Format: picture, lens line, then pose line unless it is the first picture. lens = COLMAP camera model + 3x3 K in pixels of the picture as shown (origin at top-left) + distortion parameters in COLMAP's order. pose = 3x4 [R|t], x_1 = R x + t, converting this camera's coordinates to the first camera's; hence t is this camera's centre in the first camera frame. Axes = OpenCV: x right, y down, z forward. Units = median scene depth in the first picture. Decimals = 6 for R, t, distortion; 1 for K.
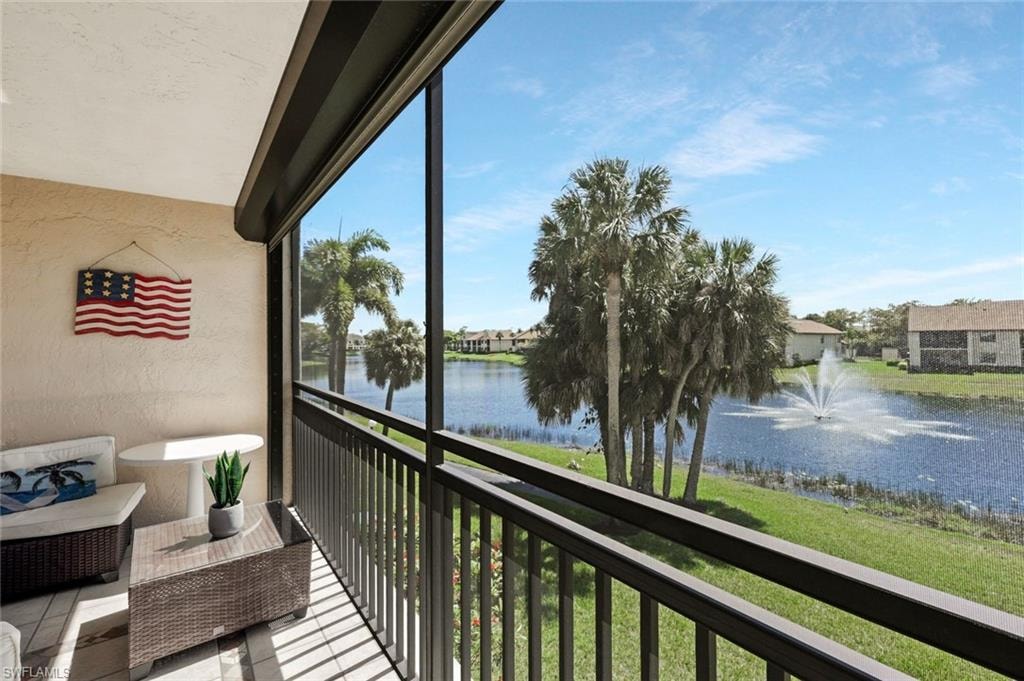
lens RADIAL K [[432.9, 0, 507.8], [0, 432.9, 340.8], [0, 0, 1]] dist [0.001050, 0.000235]
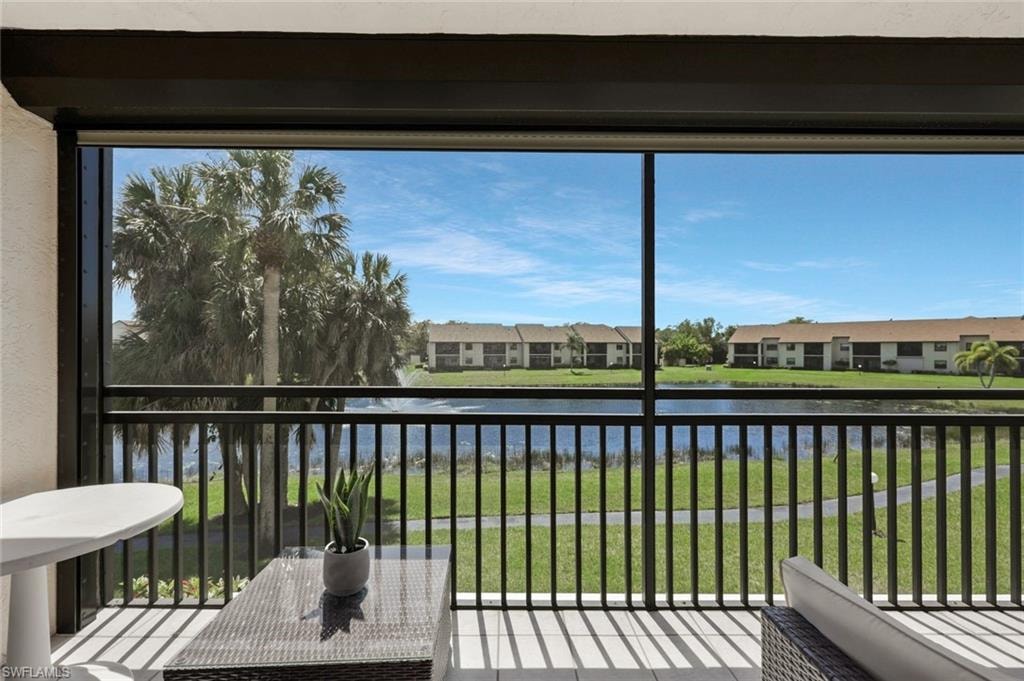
lens RADIAL K [[436.6, 0, 511.6], [0, 436.6, 347.2], [0, 0, 1]] dist [-0.000452, 0.000024]
pose [[0.575458, 0.010141, 0.817769, -0.178369], [-0.007886, 0.999945, -0.006851, 0.009091], [-0.817793, -0.002507, 0.575506, 0.063789]]
